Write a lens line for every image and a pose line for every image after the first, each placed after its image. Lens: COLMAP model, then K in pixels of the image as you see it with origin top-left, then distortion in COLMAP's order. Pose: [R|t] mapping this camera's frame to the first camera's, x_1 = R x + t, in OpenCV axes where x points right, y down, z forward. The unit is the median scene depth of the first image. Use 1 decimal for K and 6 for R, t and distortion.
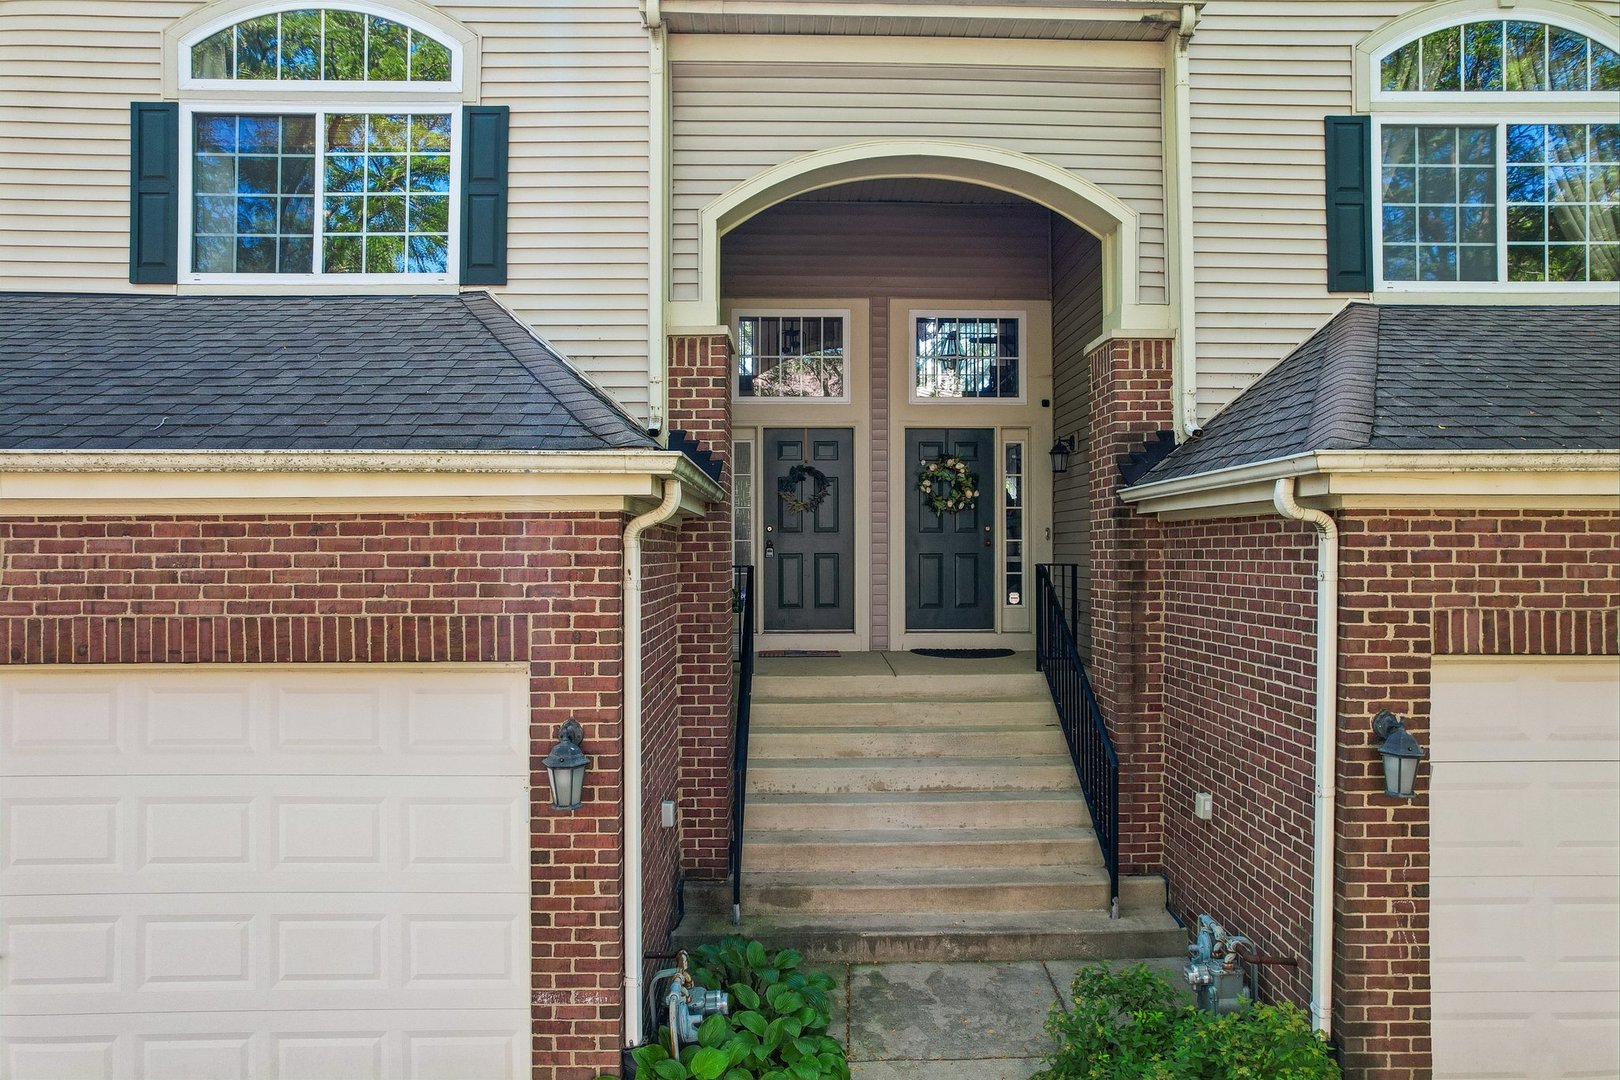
lens RADIAL K [[1039.0, 0, 812.1], [0, 1039.0, 538.0], [0, 0, 1]] dist [-0.045955, 0.023616]
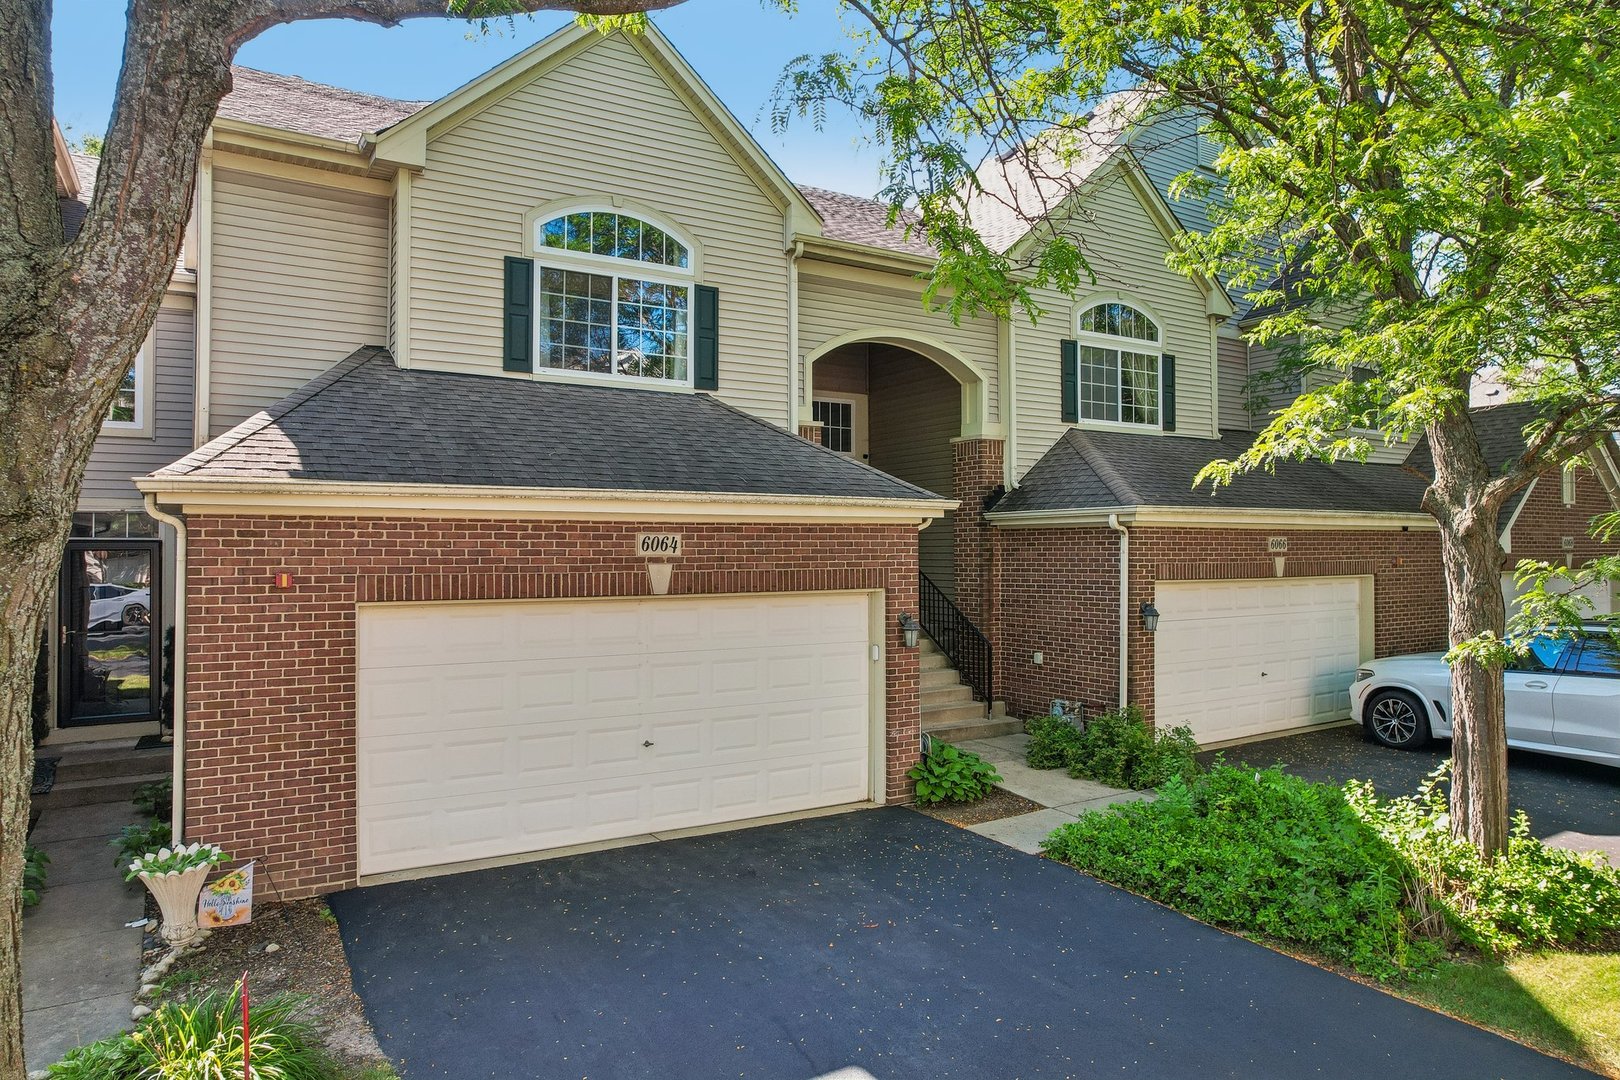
lens RADIAL K [[1039.0, 0, 814.5], [0, 1039.0, 544.5], [0, 0, 1]] dist [-0.045955, 0.023616]
pose [[0.861250, 0.002298, 0.508176, -1.060950], [-0.004901, 0.999981, 0.003784, 0.009334], [-0.508157, -0.005750, 0.861245, -0.610062]]
